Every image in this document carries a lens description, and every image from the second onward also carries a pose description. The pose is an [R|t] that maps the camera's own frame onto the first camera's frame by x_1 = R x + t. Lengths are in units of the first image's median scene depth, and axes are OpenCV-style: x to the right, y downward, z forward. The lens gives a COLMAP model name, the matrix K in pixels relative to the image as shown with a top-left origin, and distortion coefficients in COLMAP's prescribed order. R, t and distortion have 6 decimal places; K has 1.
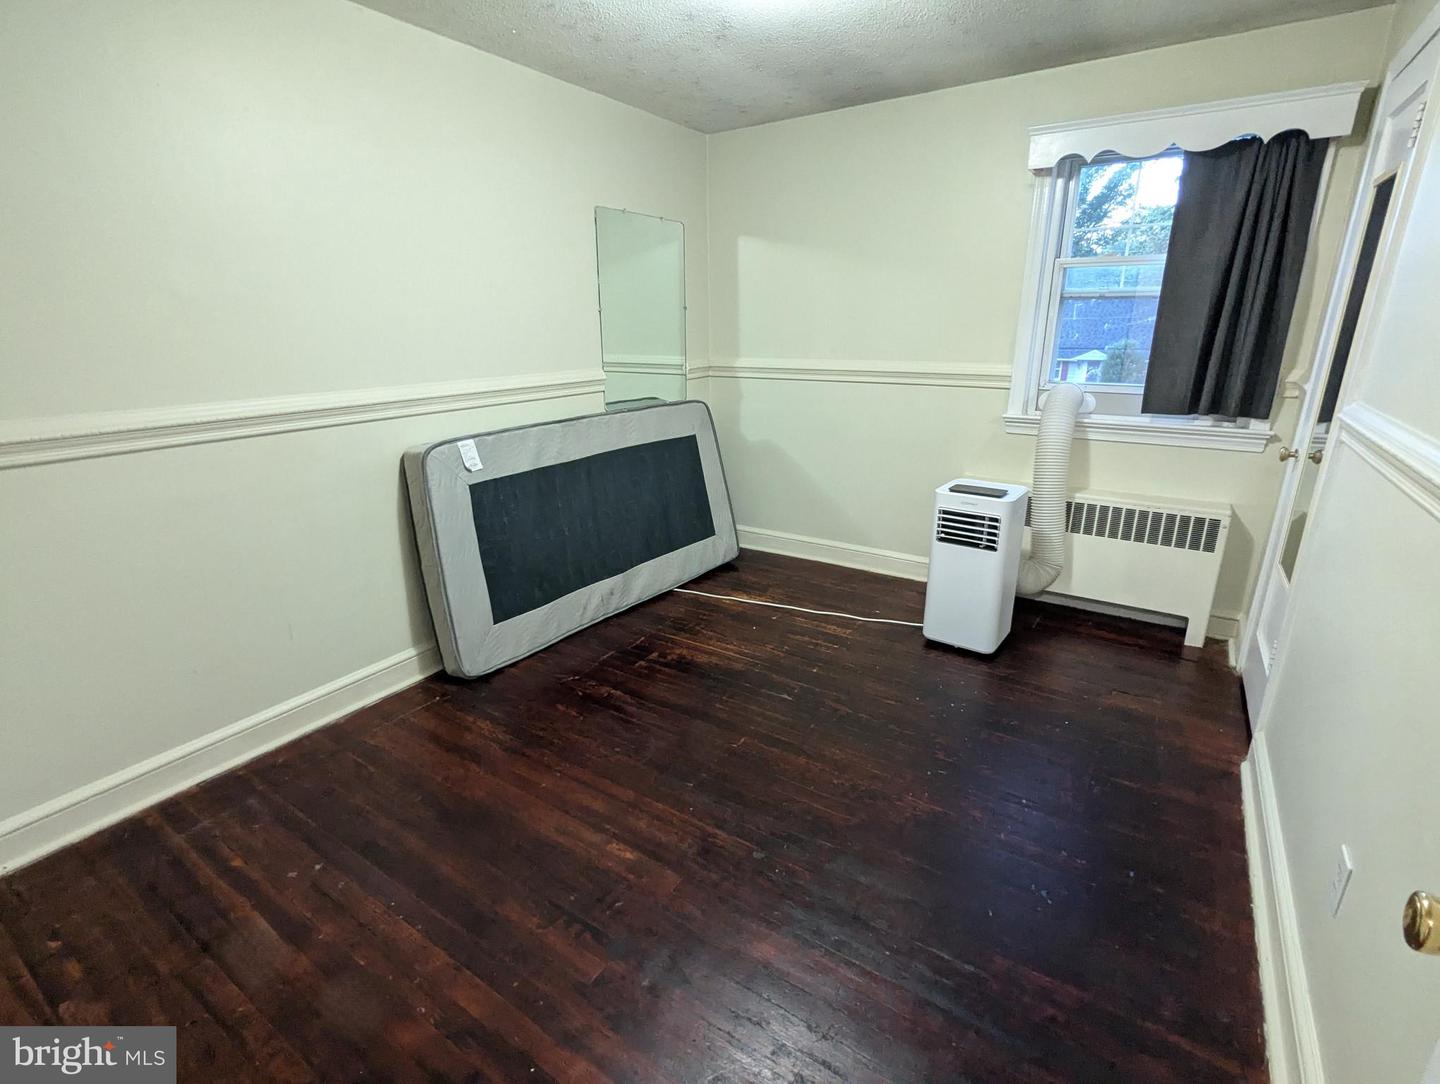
lens RADIAL K [[686.2, 0, 718.9], [0, 686.2, 540.5], [0, 0, 1]] dist [0.000829, -0.000062]
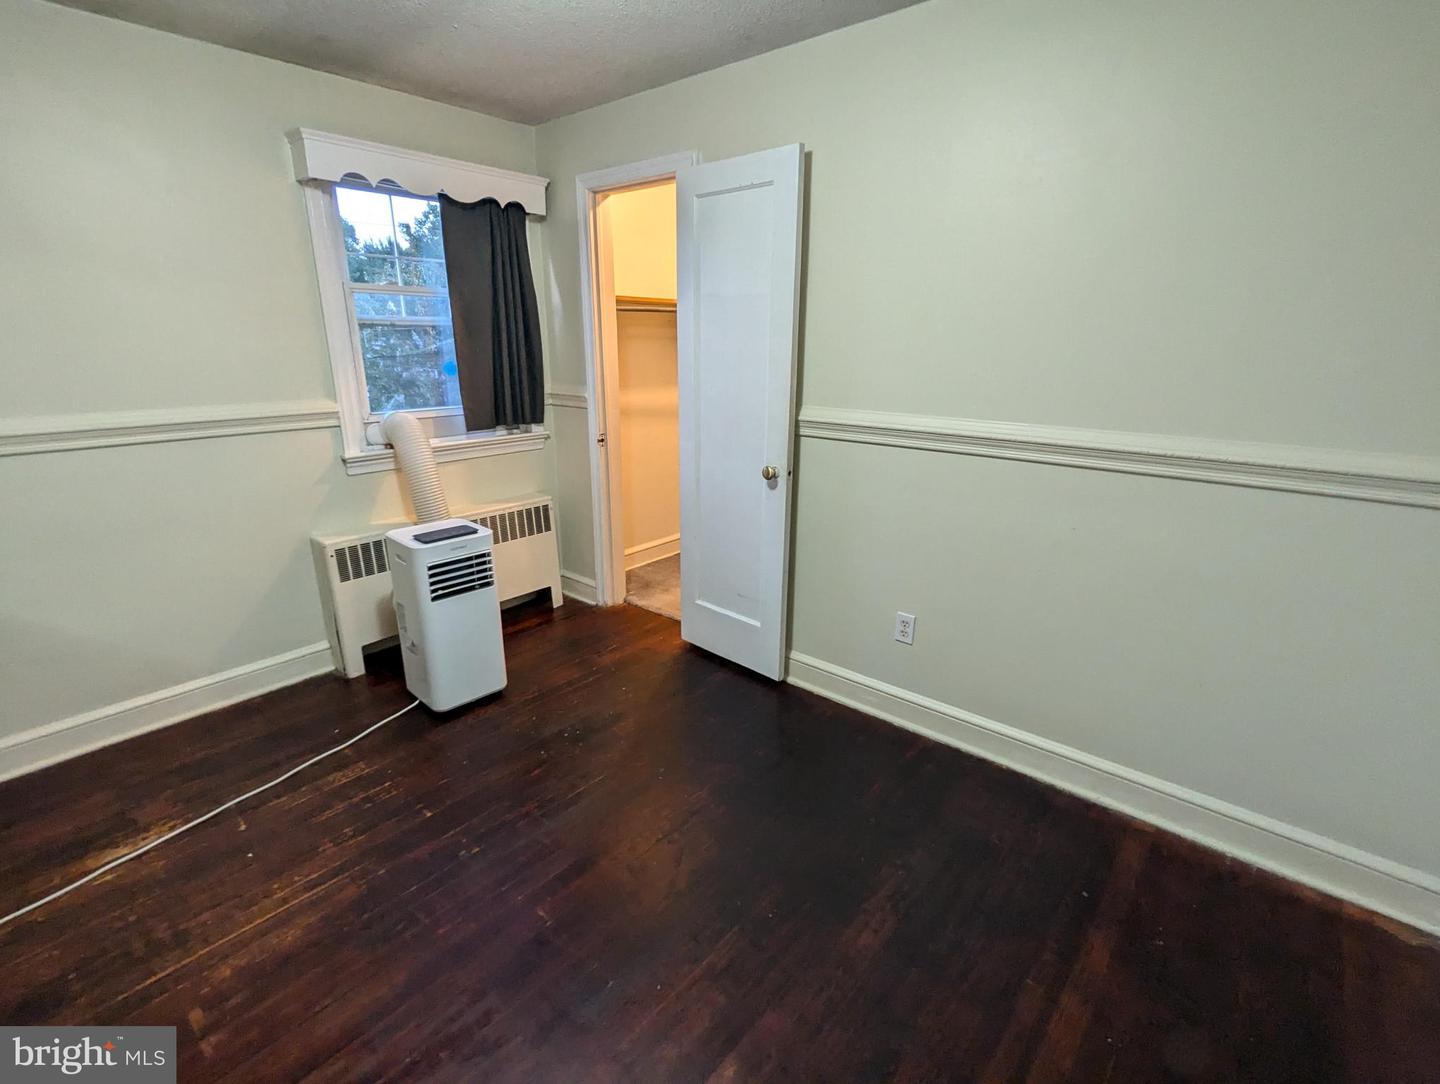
lens RADIAL K [[681.4, 0, 720.0], [0, 681.4, 542.0], [0, 0, 1]] dist [0.001709, -0.000019]
pose [[0.127984, -0.282681, 0.950638, -0.432225], [0.300542, 0.924505, 0.234448, -0.161292], [-0.945143, 0.255701, 0.203279, 0.453783]]
